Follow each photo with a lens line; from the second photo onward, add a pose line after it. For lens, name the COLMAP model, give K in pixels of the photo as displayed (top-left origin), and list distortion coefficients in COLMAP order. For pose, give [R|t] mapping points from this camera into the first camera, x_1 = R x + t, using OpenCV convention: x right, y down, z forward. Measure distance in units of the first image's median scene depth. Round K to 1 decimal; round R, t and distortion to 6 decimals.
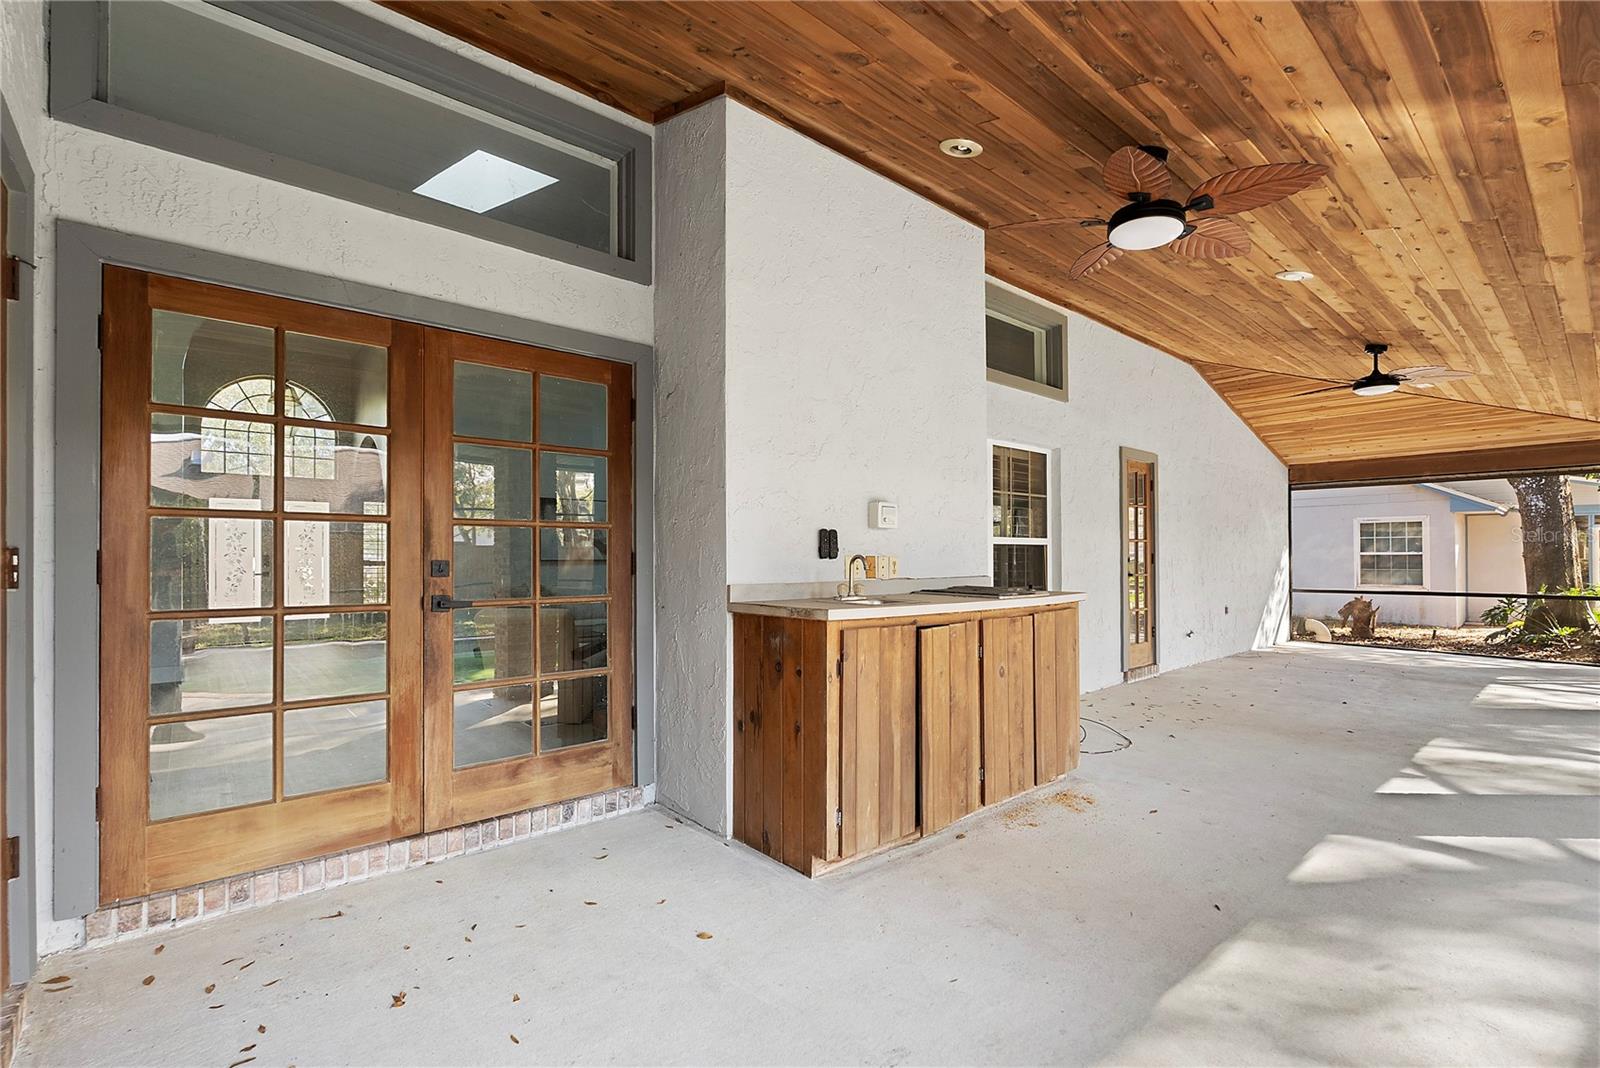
lens RADIAL K [[721.1, 0, 802.2], [0, 721.1, 544.3], [0, 0, 1]] dist [0.001125, 0.000110]
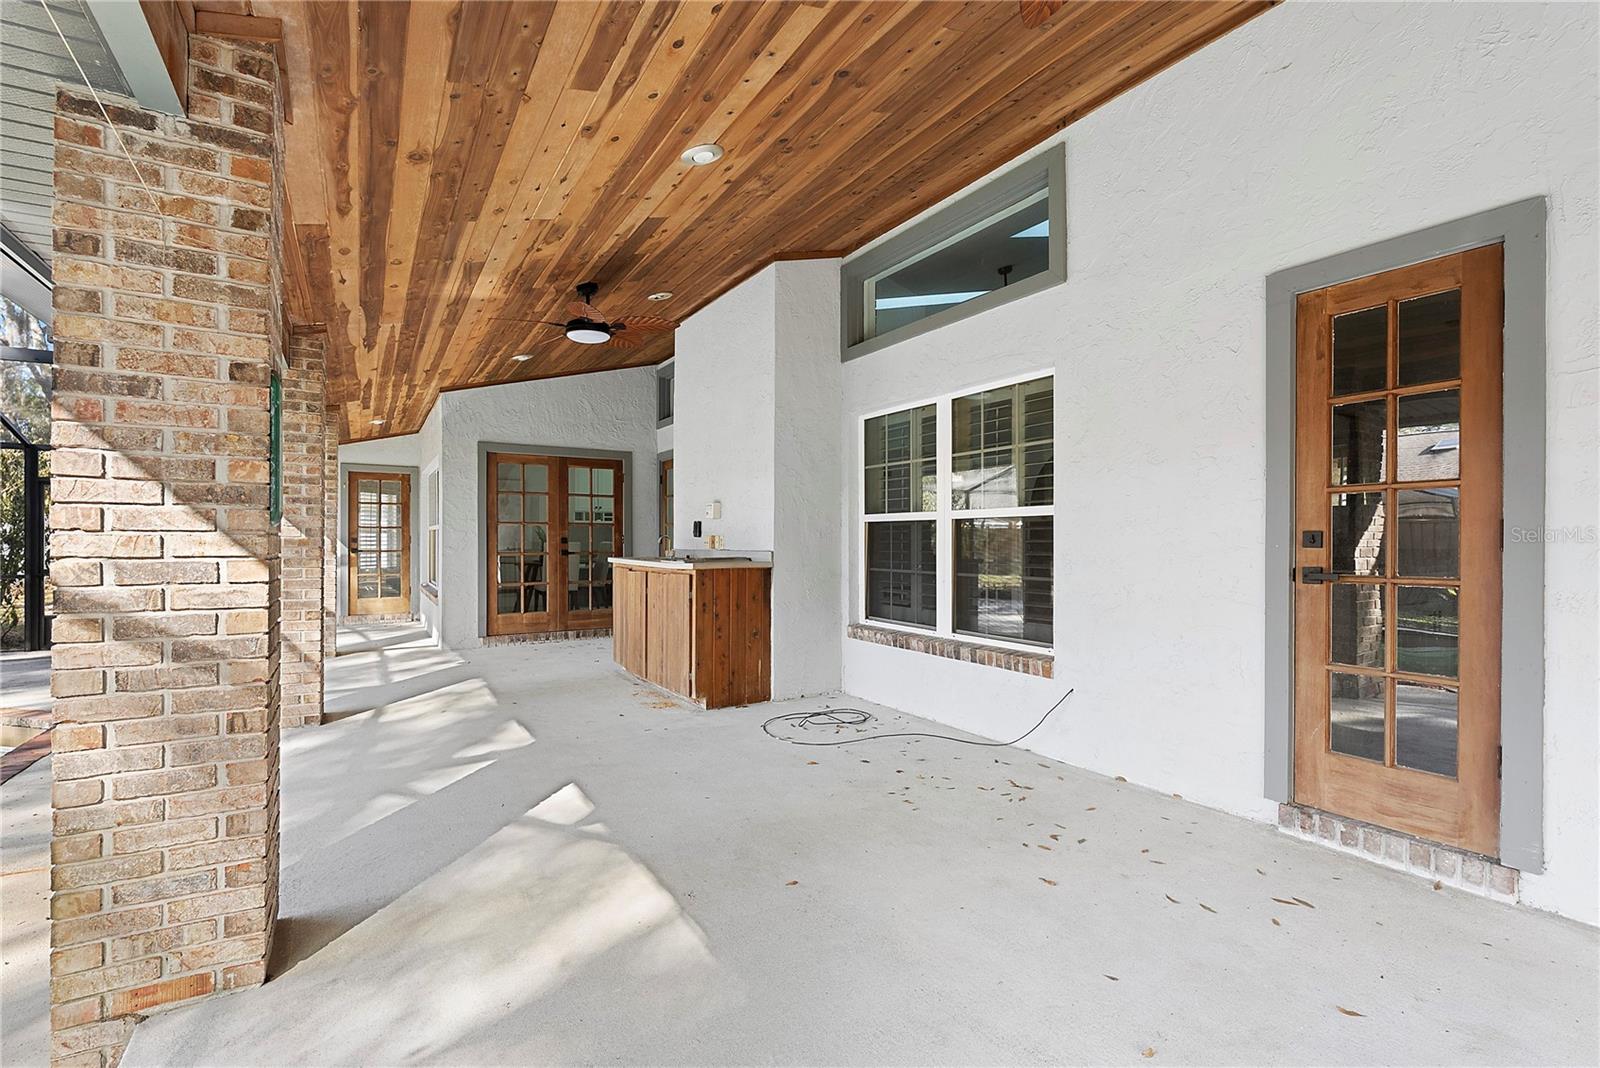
lens RADIAL K [[720.2, 0, 800.0], [0, 720.2, 534.0], [0, 0, 1]] dist [0.000049, 0.000020]
pose [[-0.167835, -0.010450, -0.985760, 1.847768], [0.015374, 0.999794, -0.013216, 0.040964], [0.985695, -0.017373, -0.167639, 1.611873]]
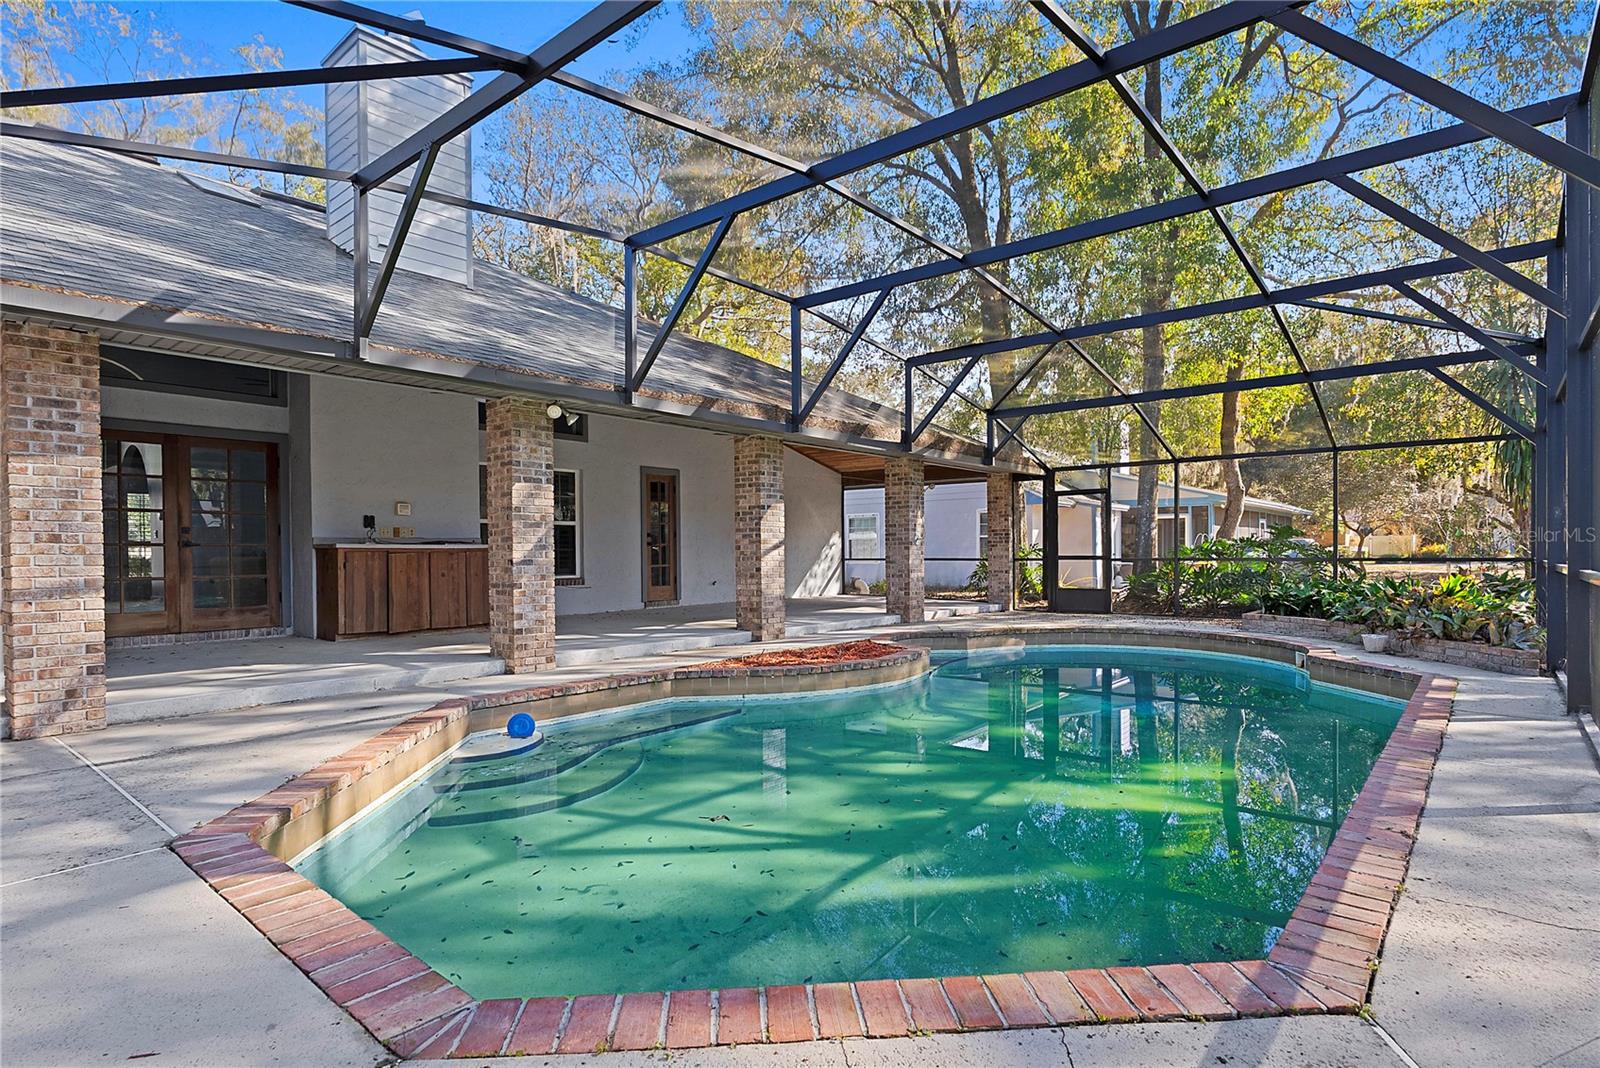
lens RADIAL K [[830.3, 0, 795.6], [0, 830.3, 558.6], [0, 0, 1]] dist [-0.002850, 0.000027]
pose [[0.989640, -0.005342, 0.143470, 1.045555], [0.001379, 0.999615, 0.027707, 0.048462], [-0.143563, -0.027222, 0.989267, -1.910125]]
